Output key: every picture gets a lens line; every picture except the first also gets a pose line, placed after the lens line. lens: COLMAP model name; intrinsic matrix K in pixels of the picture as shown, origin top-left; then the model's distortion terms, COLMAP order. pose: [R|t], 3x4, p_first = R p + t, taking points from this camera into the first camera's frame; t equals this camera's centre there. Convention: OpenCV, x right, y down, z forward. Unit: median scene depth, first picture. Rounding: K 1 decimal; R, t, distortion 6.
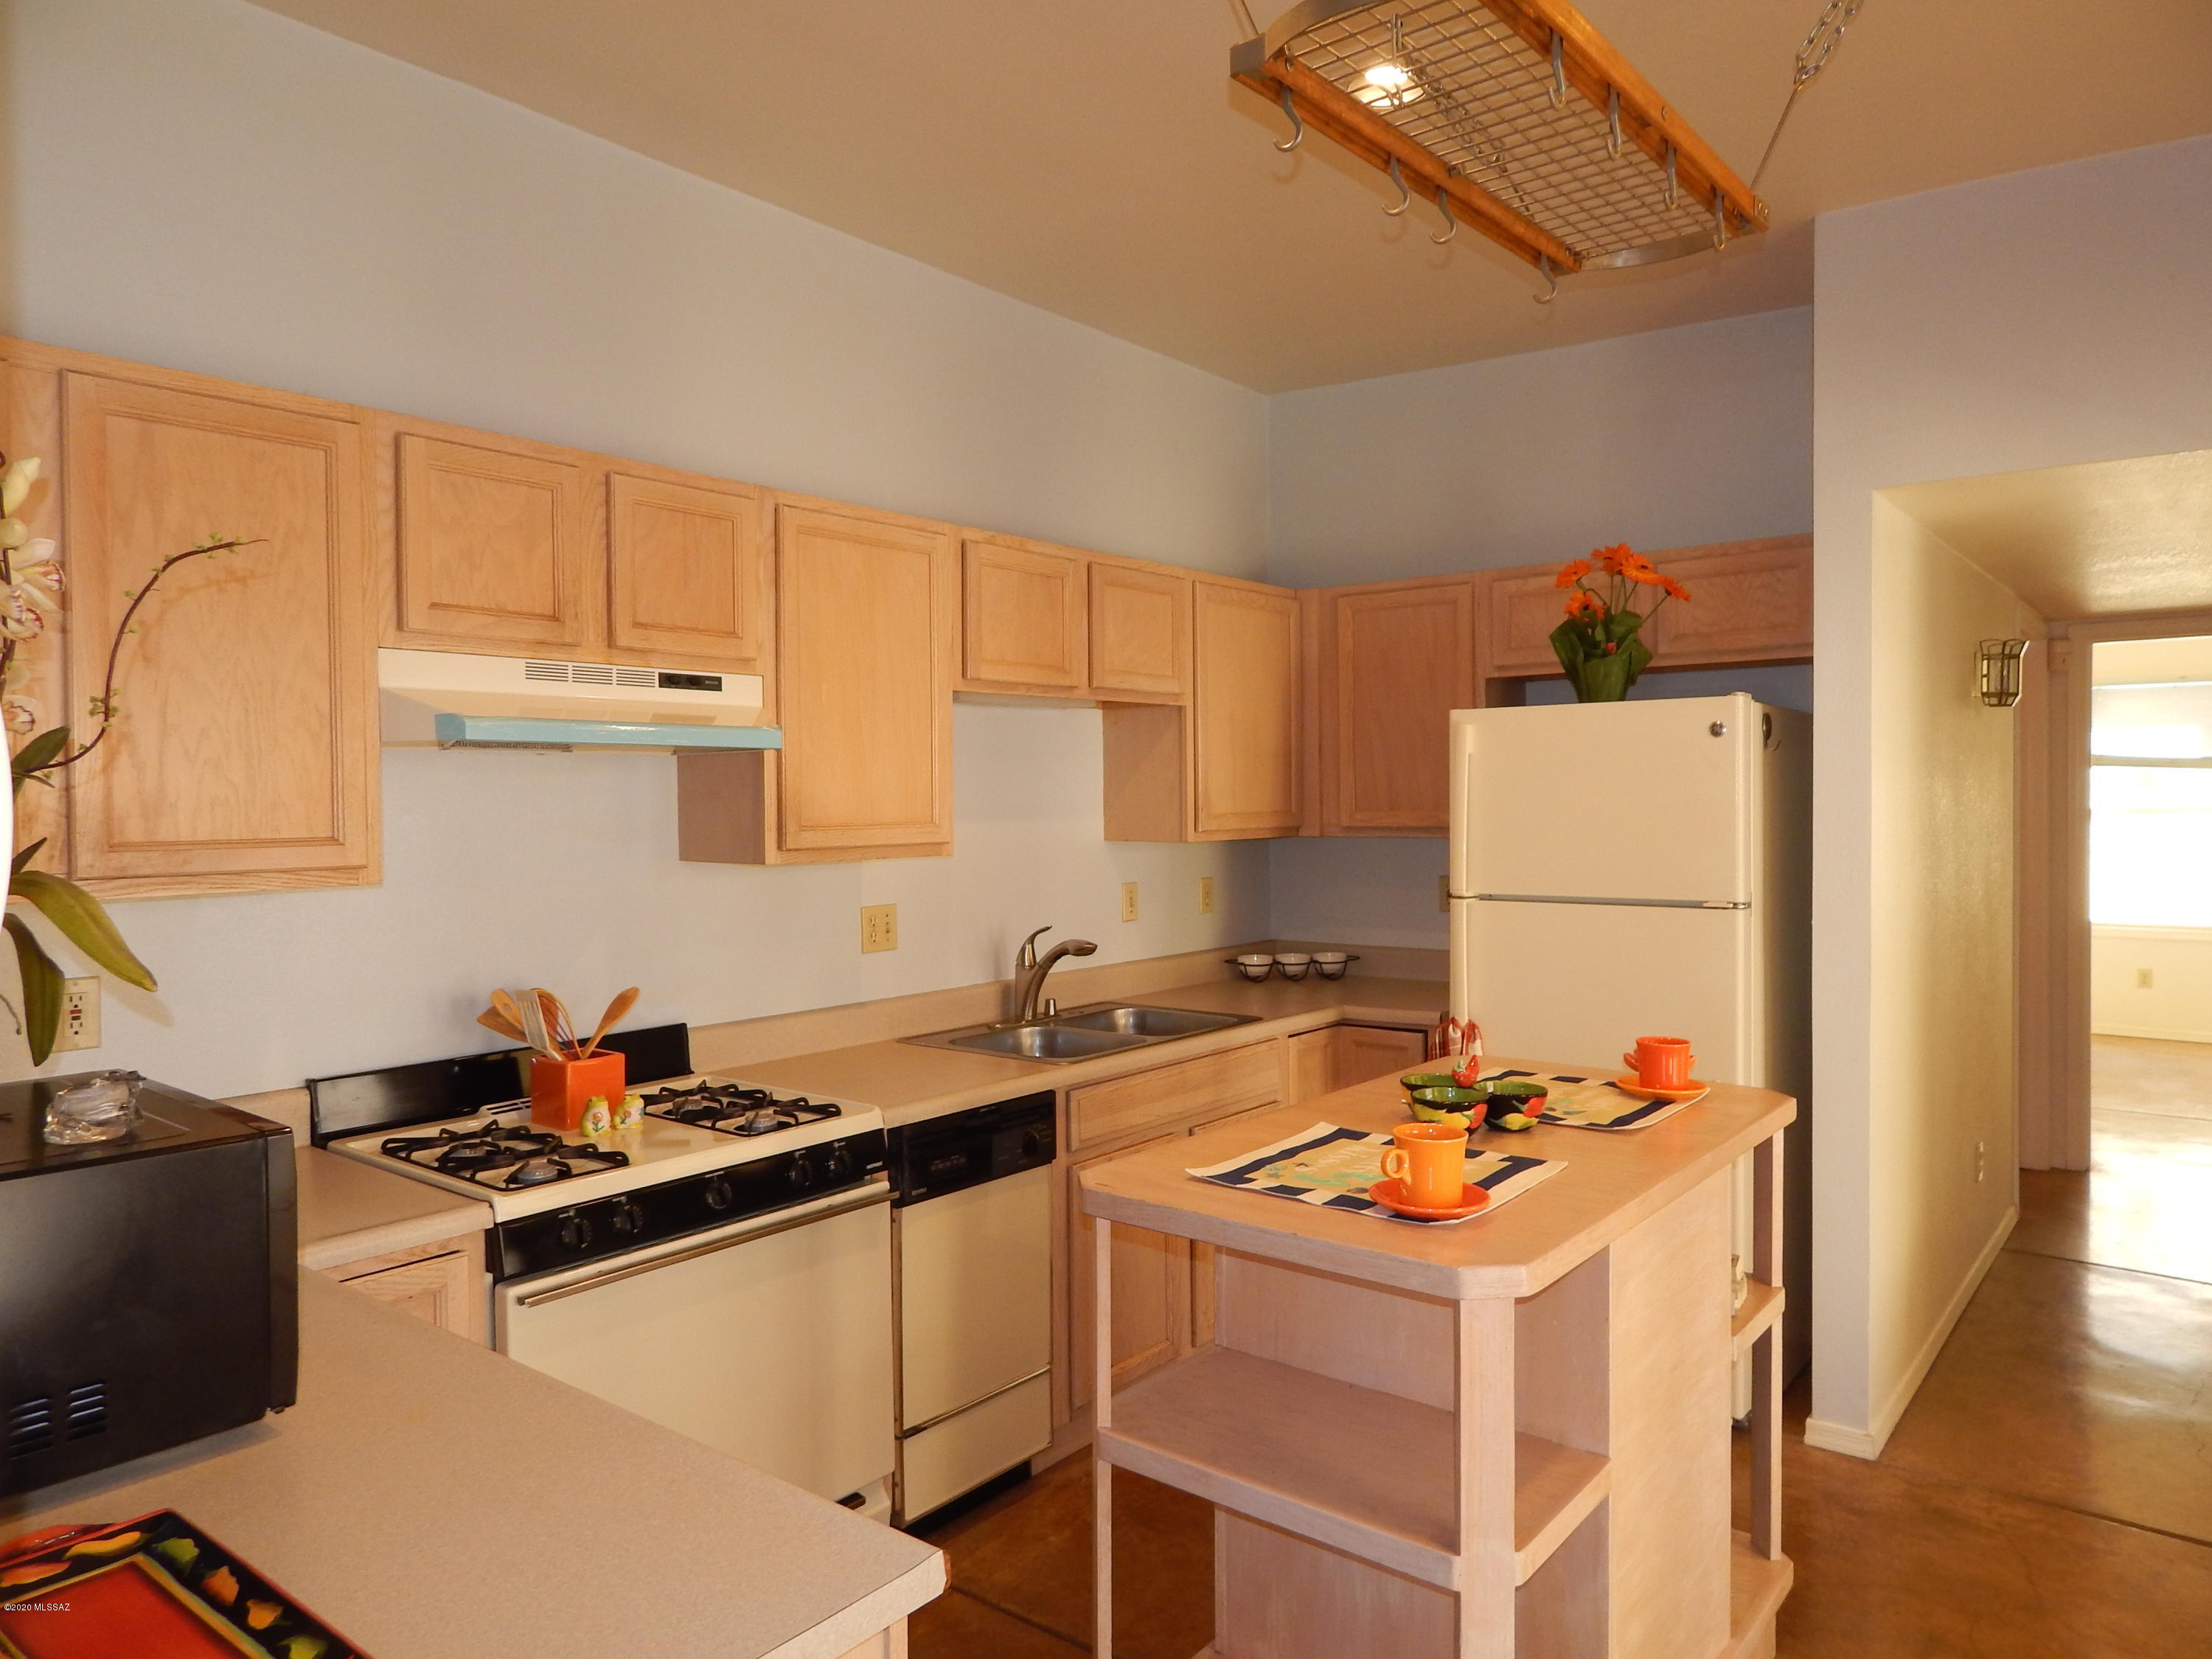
lens RADIAL K [[1470.3, 0, 1109.1], [0, 1470.3, 817.3], [0, 0, 1]] dist [0.009471, -0.004731]
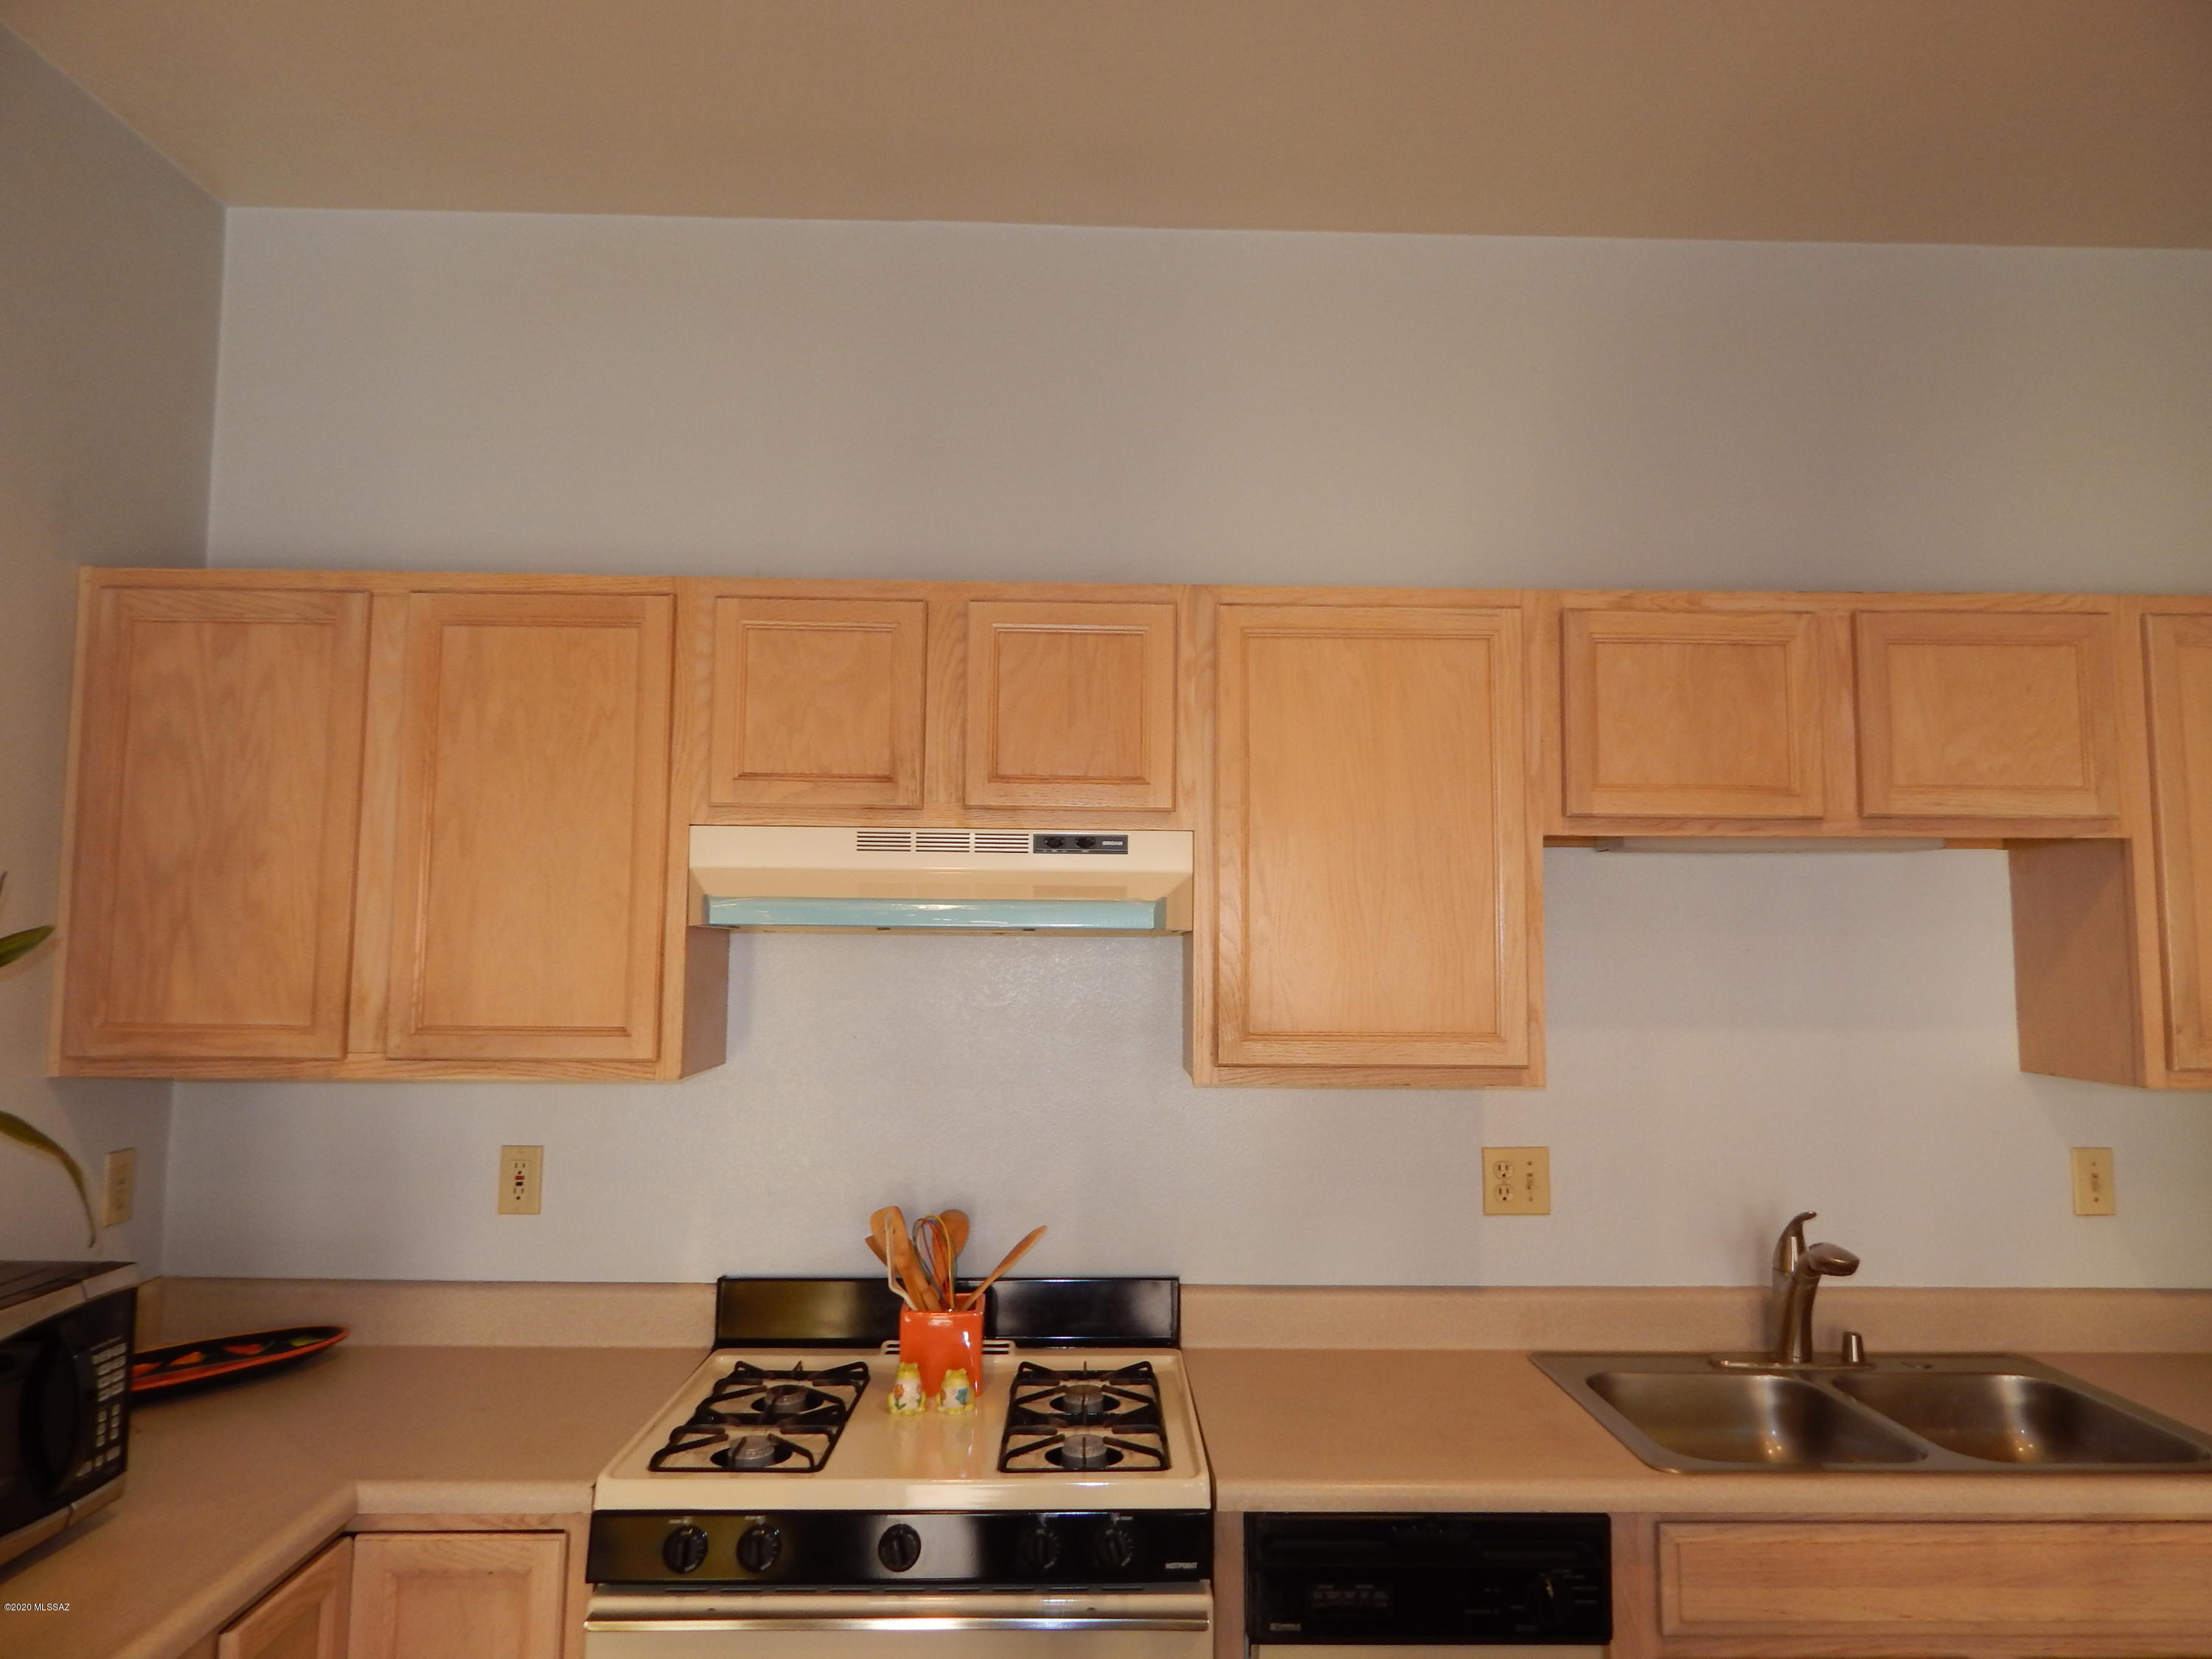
lens RADIAL K [[1470.3, 0, 1109.1], [0, 1470.3, 817.3], [0, 0, 1]] dist [0.009471, -0.004731]
pose [[0.644074, -0.051666, -0.763217, 0.305447], [-0.024429, 0.995818, -0.088028, -0.034617], [0.764573, 0.075341, 0.640118, 0.471691]]
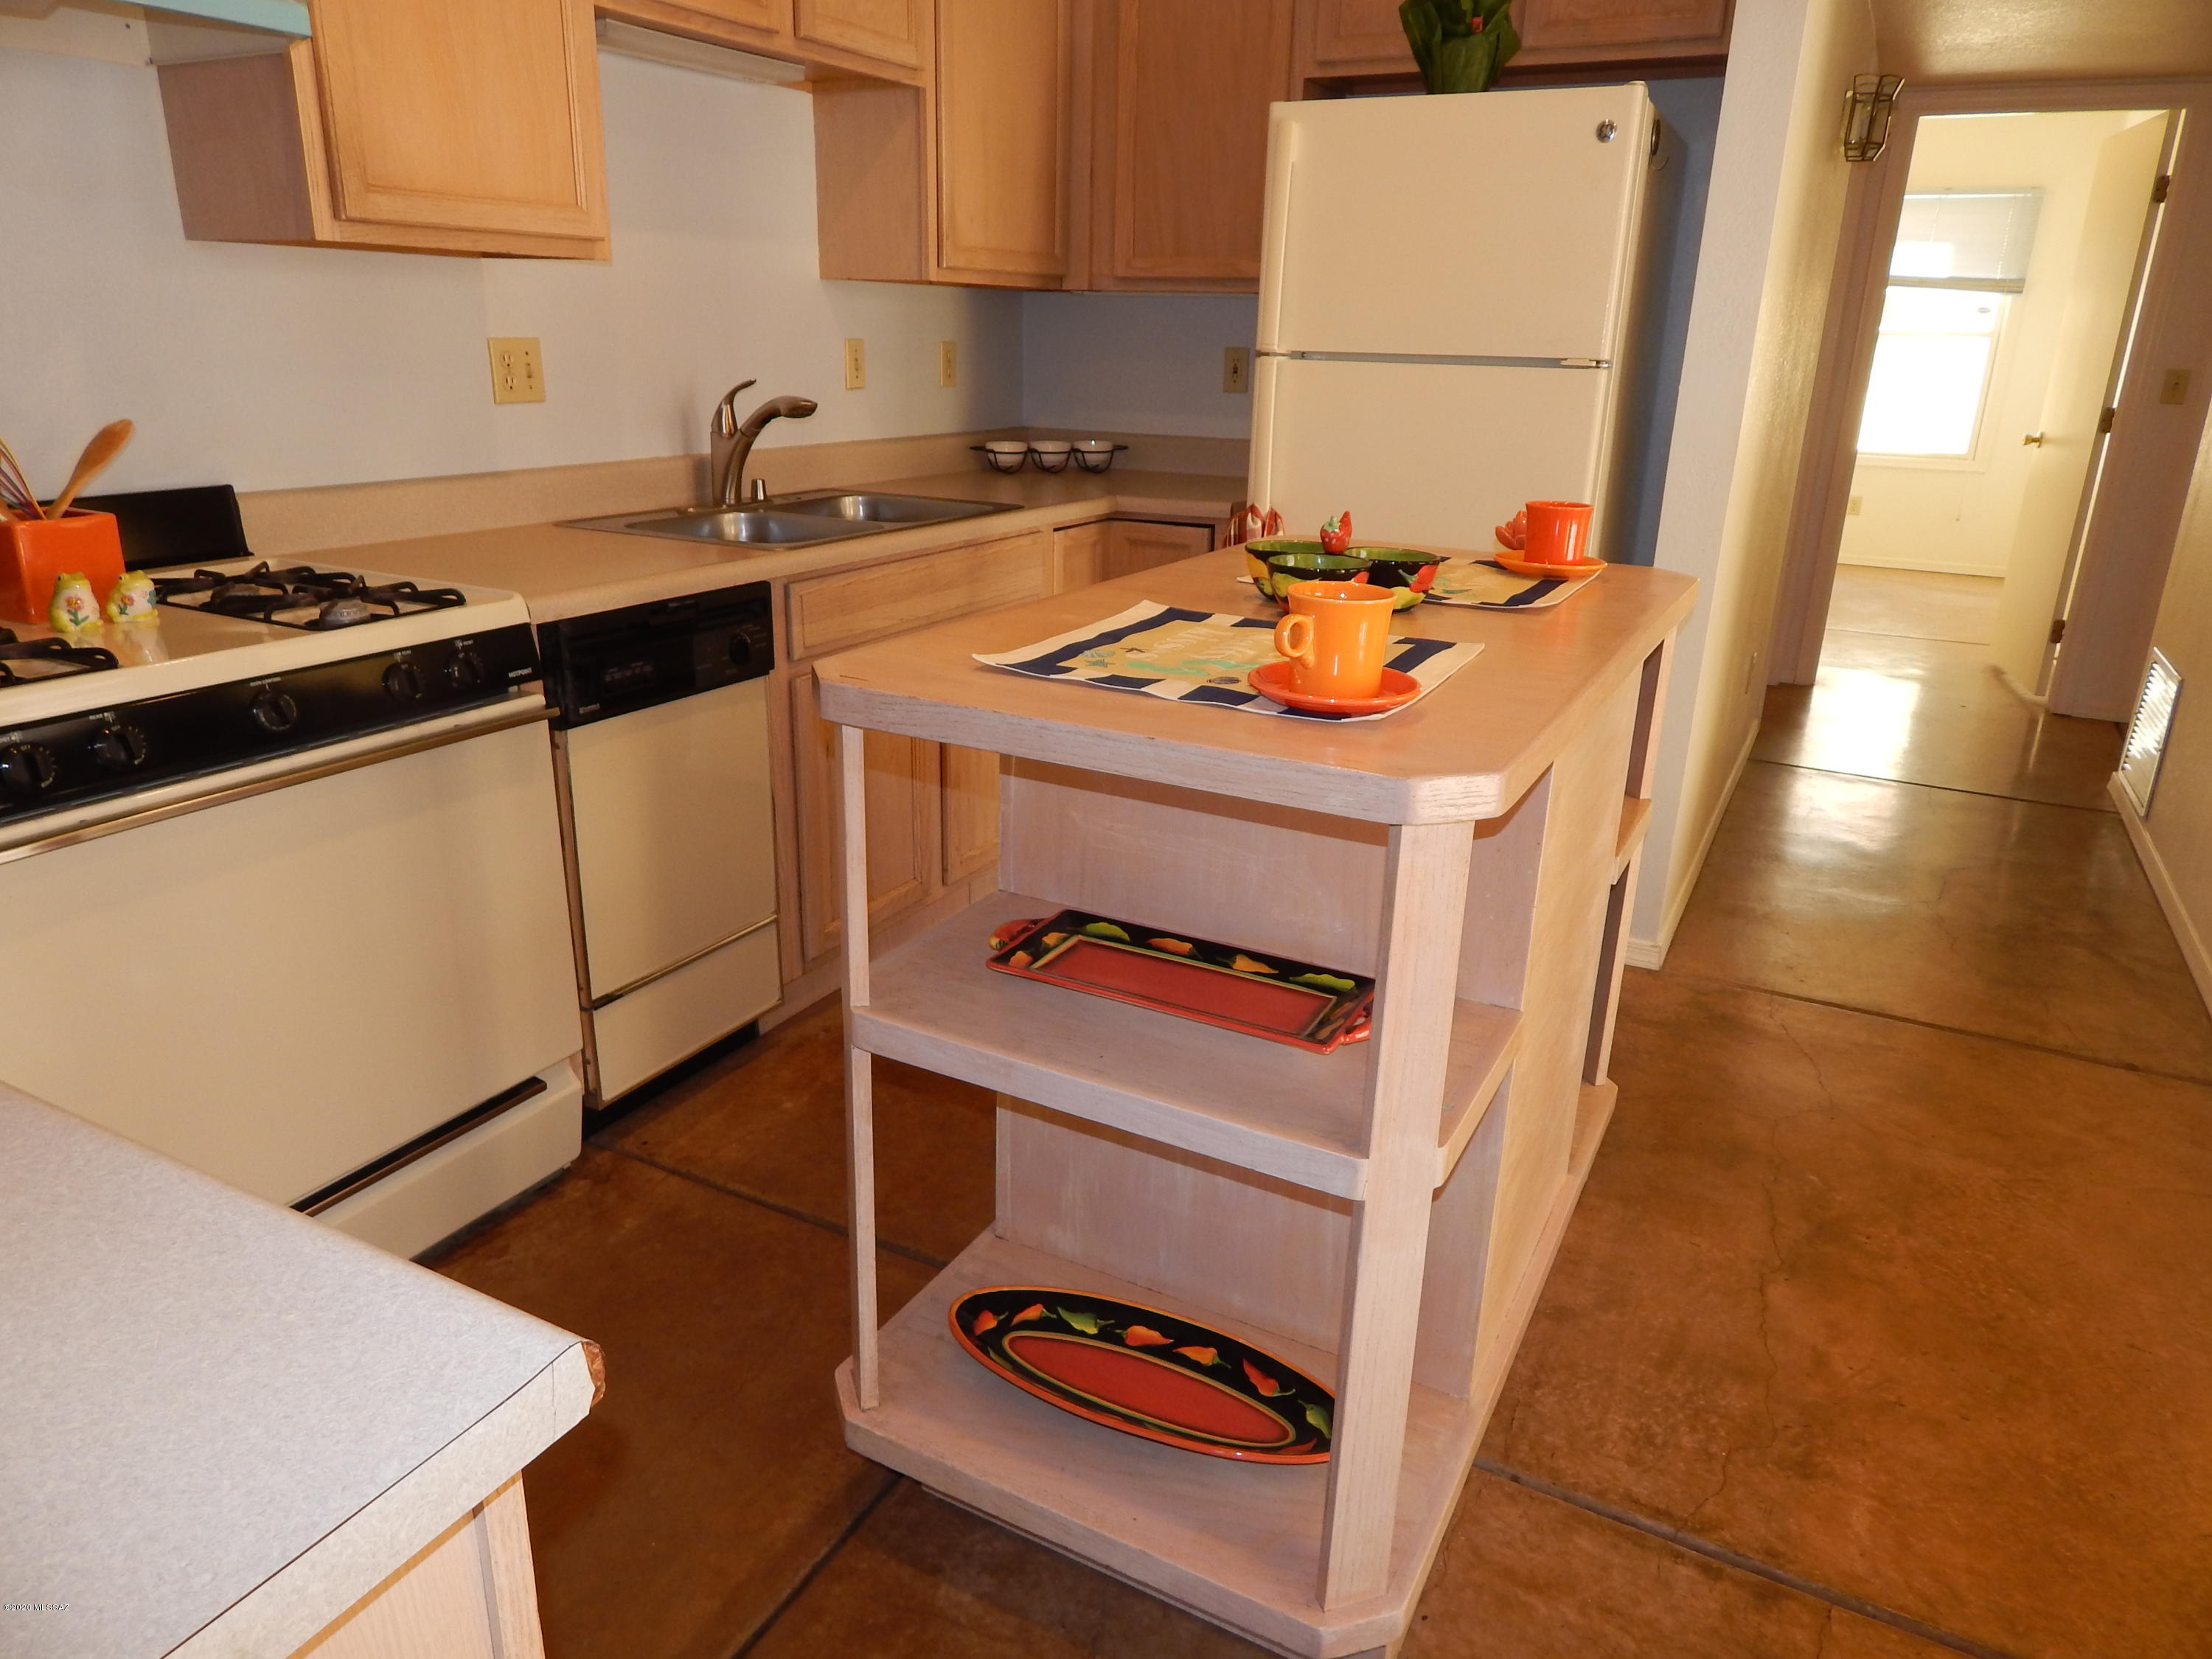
lens RADIAL K [[1470.3, 0, 1109.1], [0, 1470.3, 817.3], [0, 0, 1]] dist [0.009471, -0.004731]
pose [[0.981736, -0.027898, 0.188194, -0.011037], [-0.030420, 0.953446, 0.300026, 0.068761], [-0.187803, -0.300271, 0.935183, 0.215398]]
